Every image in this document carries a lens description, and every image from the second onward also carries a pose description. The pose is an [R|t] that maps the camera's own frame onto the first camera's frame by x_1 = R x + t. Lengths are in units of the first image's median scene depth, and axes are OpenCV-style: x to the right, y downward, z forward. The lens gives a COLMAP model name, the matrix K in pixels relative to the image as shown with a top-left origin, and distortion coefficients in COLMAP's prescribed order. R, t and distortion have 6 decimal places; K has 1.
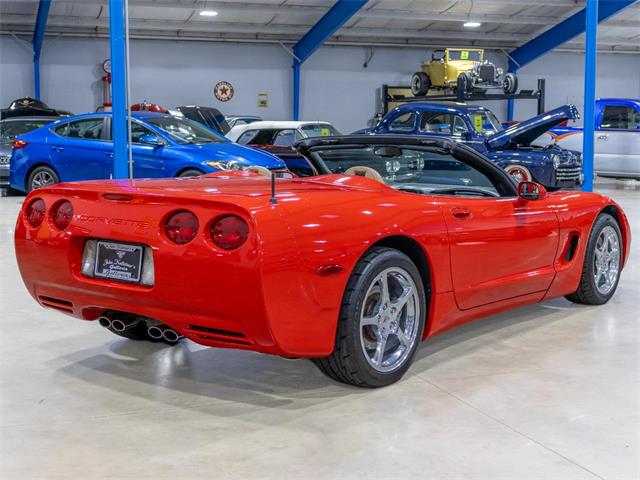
lens RADIAL K [[939.7, 0, 320.0], [0, 939.7, 240.0], [0, 0, 1]] dist [0.015355, -0.021777]
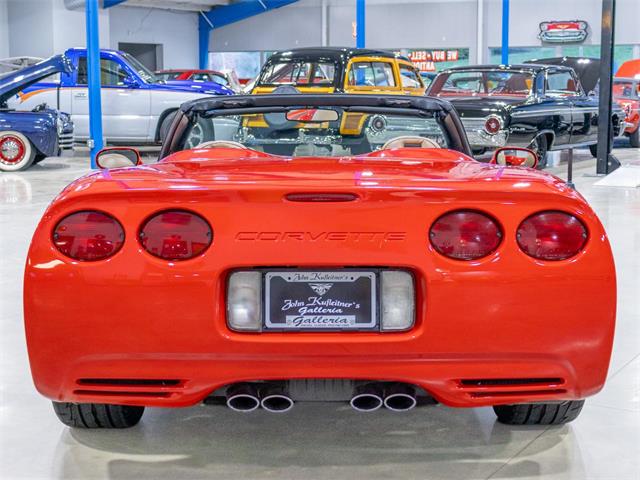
lens RADIAL K [[1102.3, 0, 310.0], [0, 1102.3, 227.6], [0, 0, 1]] dist [-0.013166, 0.018767]
pose [[0.785559, -0.083570, 0.613118, -0.551005], [0.077229, 0.996332, 0.036854, -0.043555], [-0.613949, 0.018400, 0.789131, 0.355654]]
